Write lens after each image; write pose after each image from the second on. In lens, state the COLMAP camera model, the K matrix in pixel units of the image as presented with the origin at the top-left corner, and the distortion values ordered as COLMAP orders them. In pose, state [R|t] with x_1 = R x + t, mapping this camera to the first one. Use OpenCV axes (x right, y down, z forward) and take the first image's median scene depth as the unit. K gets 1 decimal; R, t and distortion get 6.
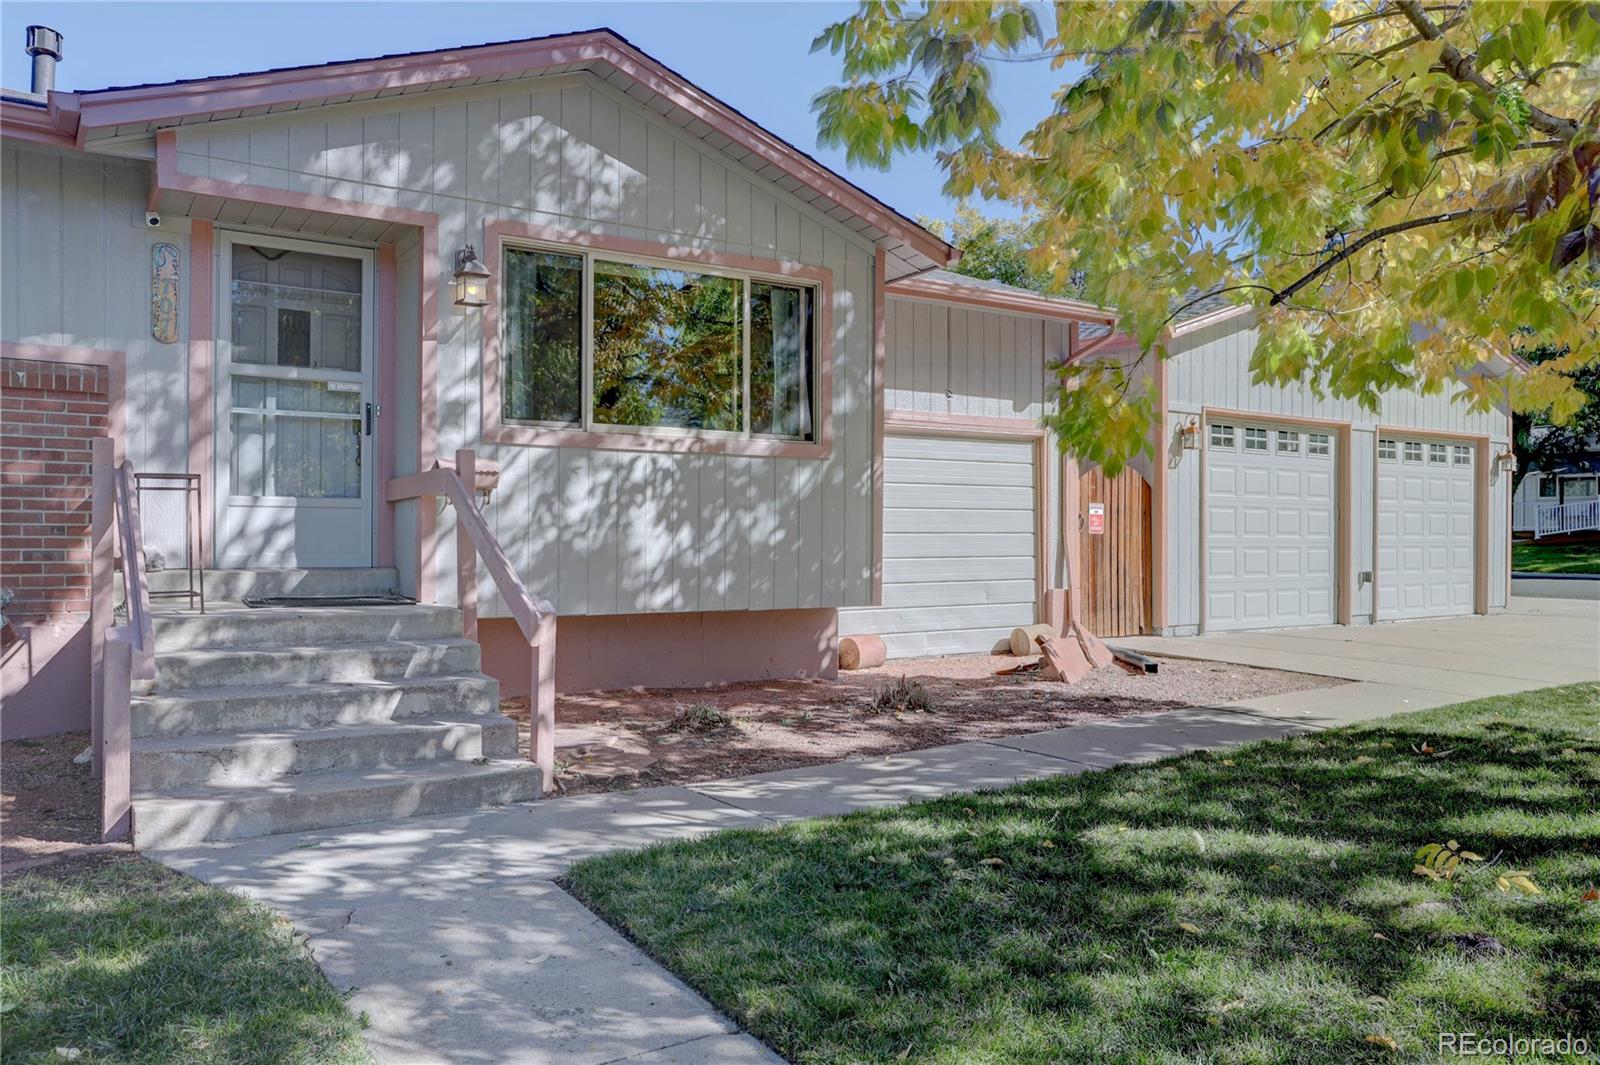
lens RADIAL K [[1153.2, 0, 800.0], [0, 1153.2, 532.5], [0, 0, 1]] dist [-0.001971, 0.001941]
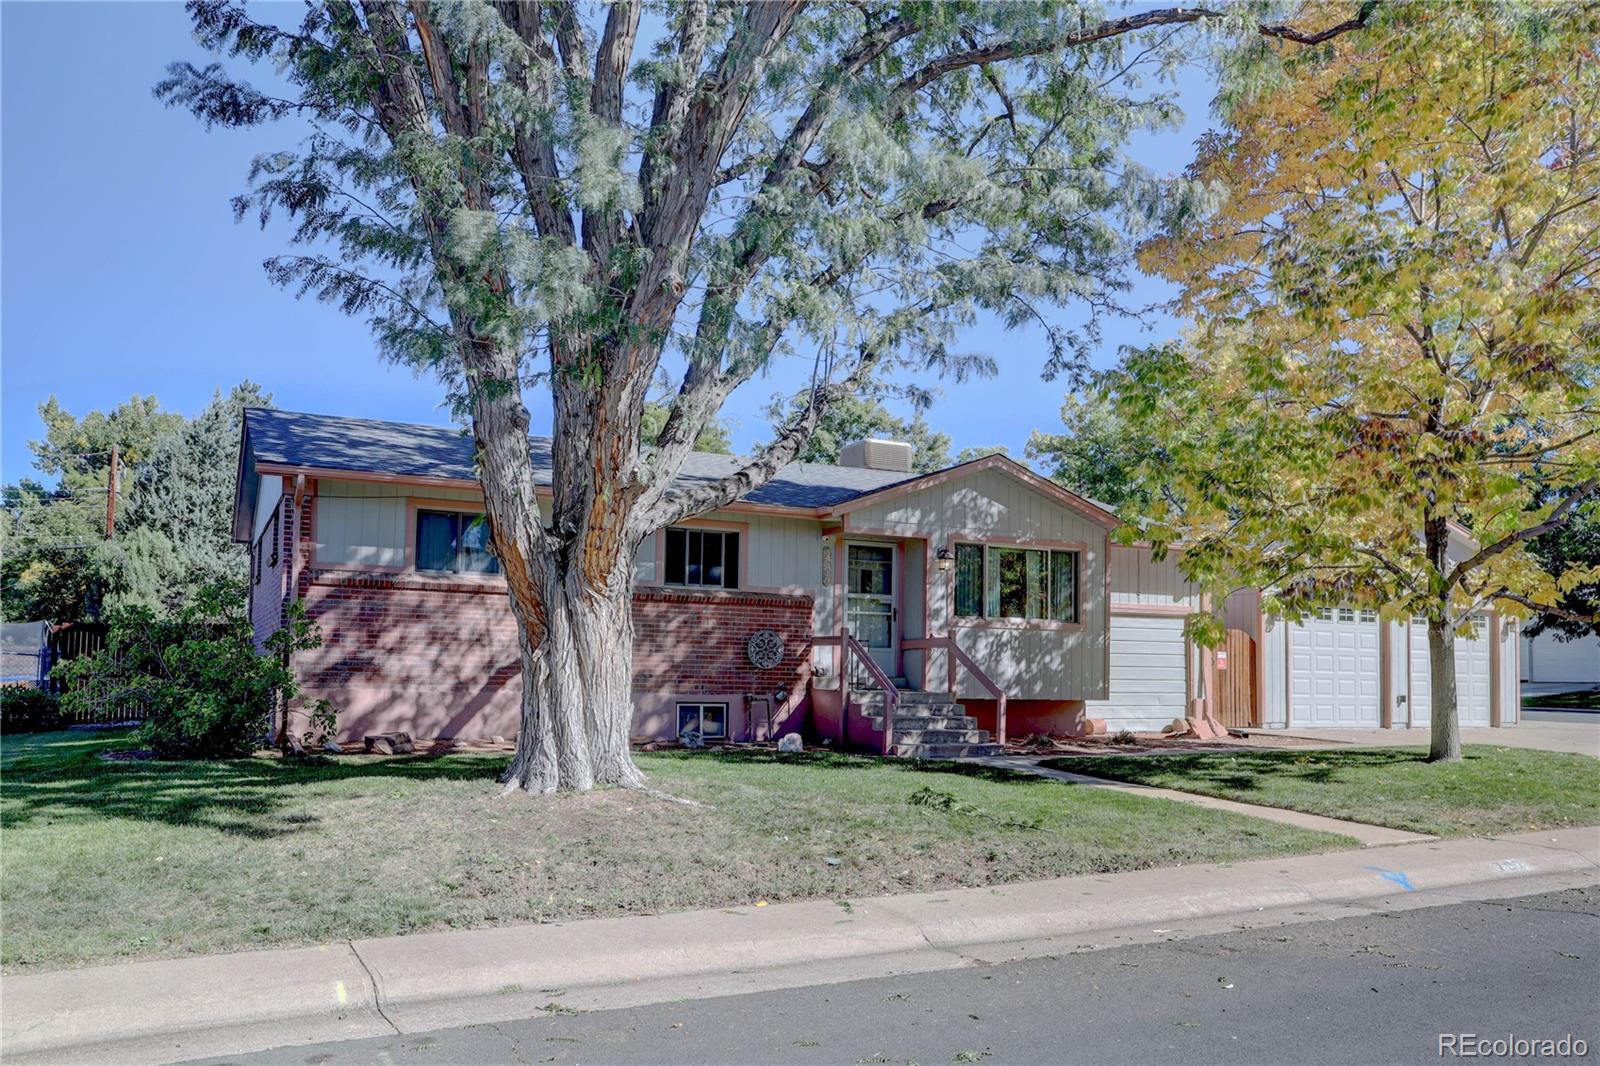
lens RADIAL K [[1159.0, 0, 798.0], [0, 1159.0, 609.1], [0, 0, 1]] dist [0.005401, 0.001431]
pose [[0.991546, 0.006376, -0.129597, -0.248343], [-0.013117, 0.998601, -0.051229, 0.014471], [0.129089, 0.052496, 0.990242, -1.333658]]
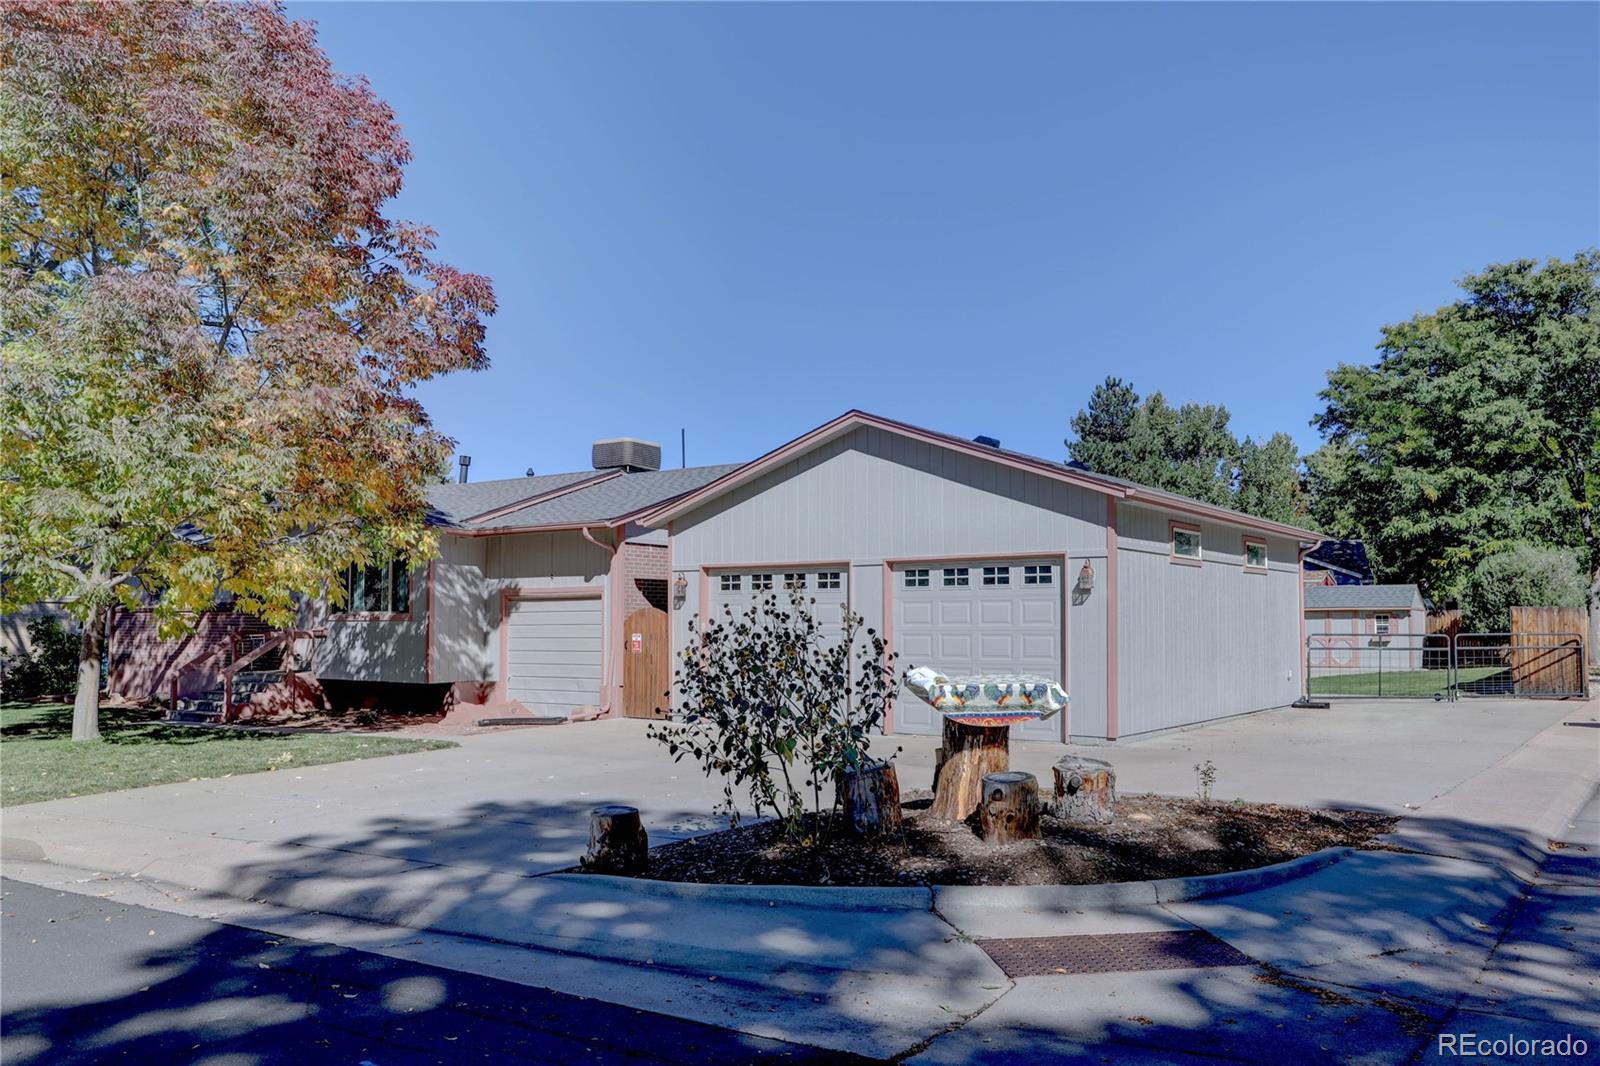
lens RADIAL K [[1365.1, 0, 804.0], [0, 1365.1, 587.3], [0, 0, 1]] dist [-0.010133, -0.005638]
pose [[0.367693, -0.037751, -0.929181, 3.227112], [-0.000614, 0.999166, -0.040838, -0.019020], [0.929947, 0.015587, 0.367363, 0.794937]]
